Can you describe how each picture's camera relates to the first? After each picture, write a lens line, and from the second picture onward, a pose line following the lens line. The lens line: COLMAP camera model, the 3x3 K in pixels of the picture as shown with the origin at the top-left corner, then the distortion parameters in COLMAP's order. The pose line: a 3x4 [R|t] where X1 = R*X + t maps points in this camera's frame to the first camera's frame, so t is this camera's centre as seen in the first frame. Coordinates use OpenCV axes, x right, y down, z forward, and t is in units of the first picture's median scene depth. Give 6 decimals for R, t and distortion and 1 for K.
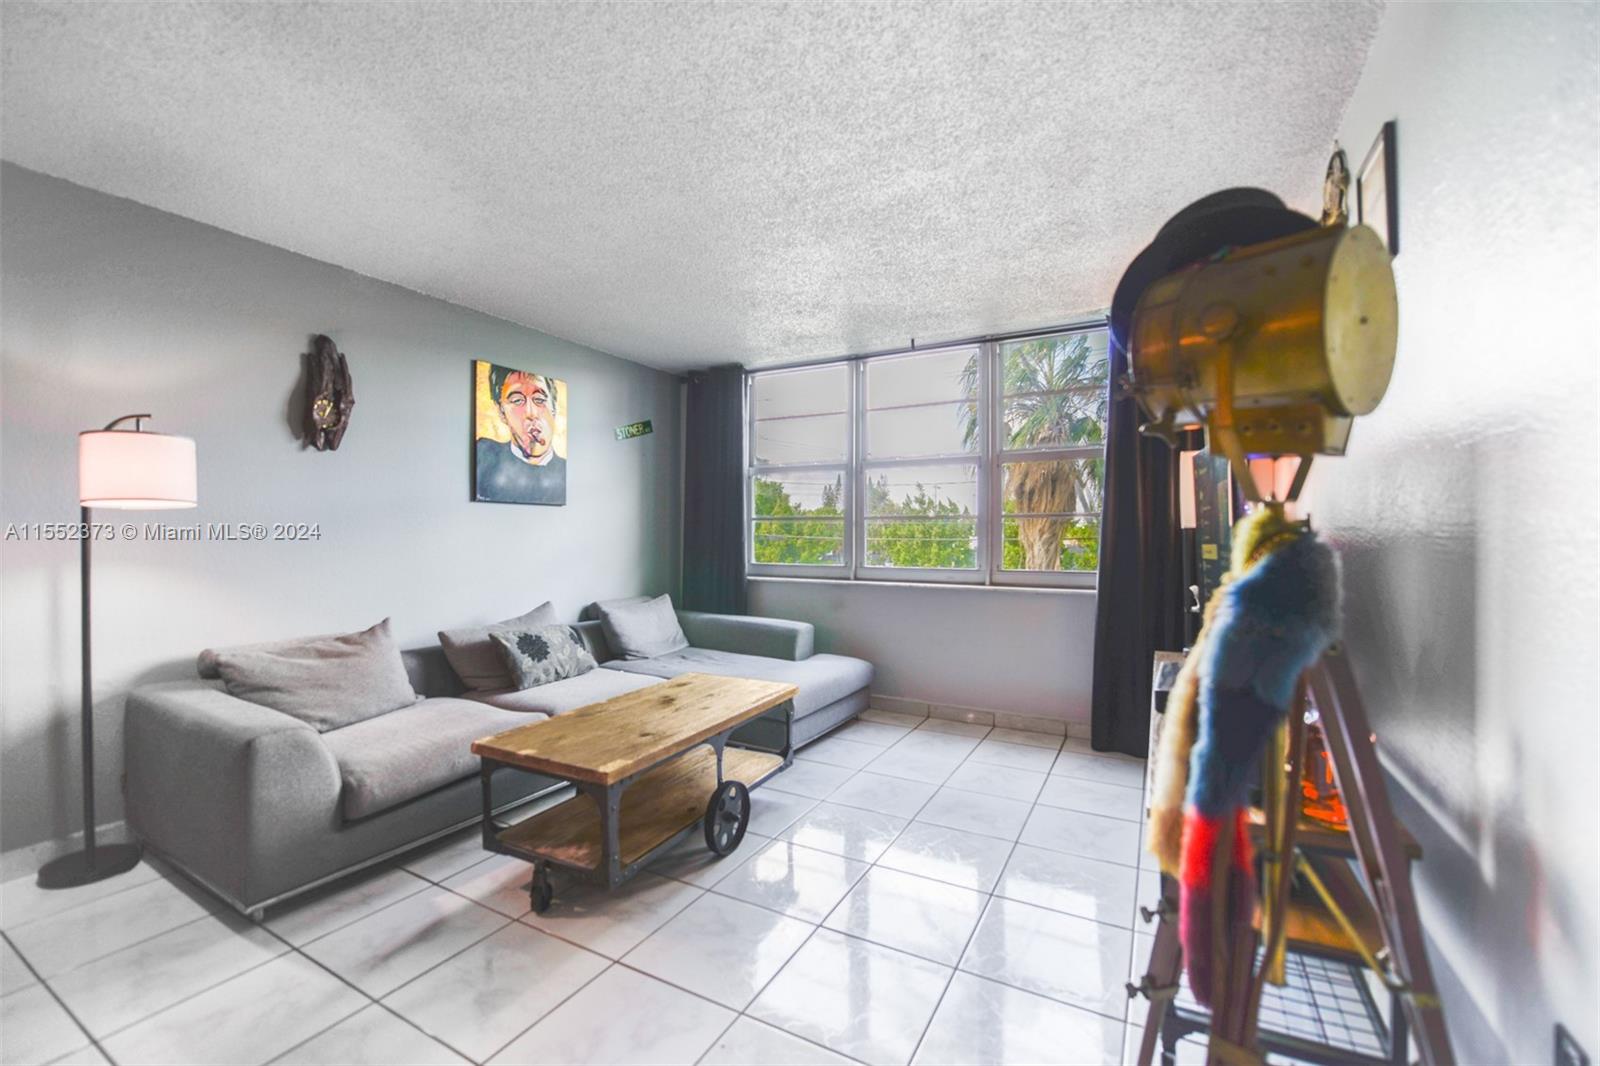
lens RADIAL K [[652.0, 0, 800.0], [0, 652.0, 533.0], [0, 0, 1]] dist [-0.016816, -0.000124]
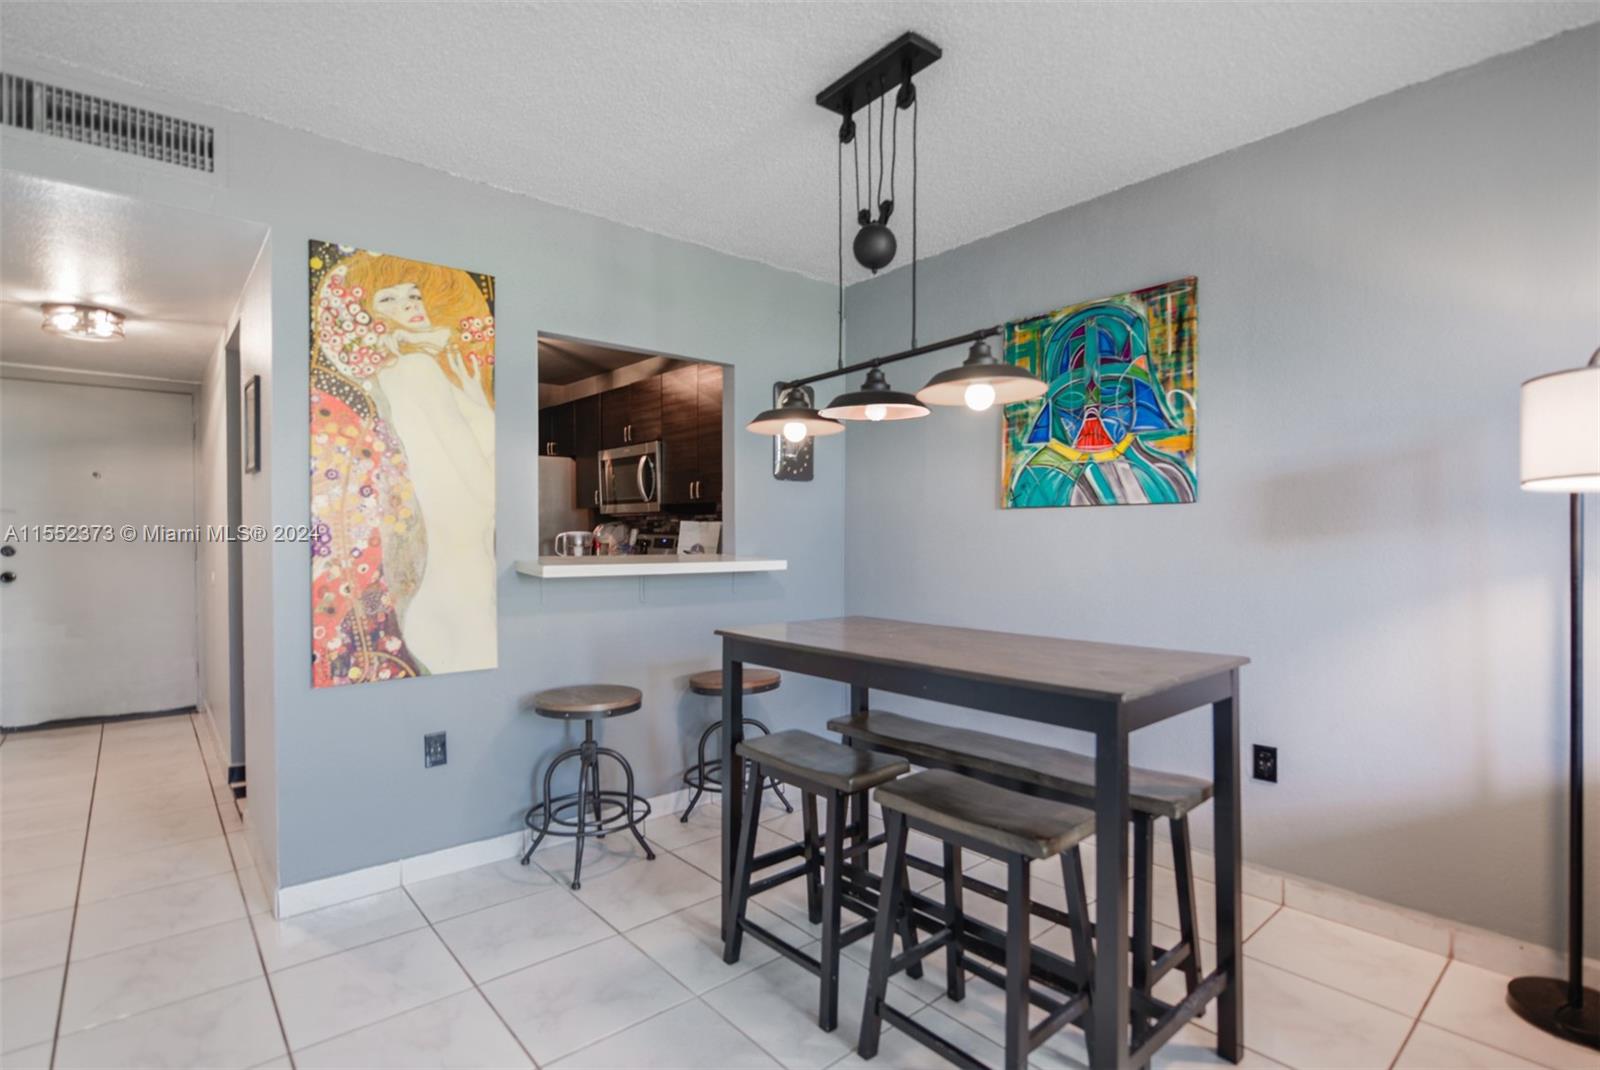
lens RADIAL K [[775.6, 0, 798.7], [0, 775.6, 544.2], [0, 0, 1]] dist [-0.011510, -0.000146]
pose [[-0.342614, 0.013591, -0.939378, -0.043134], [0.004669, 0.999908, 0.012764, 0.000425], [0.939465, -0.000013, -0.342646, 0.360880]]
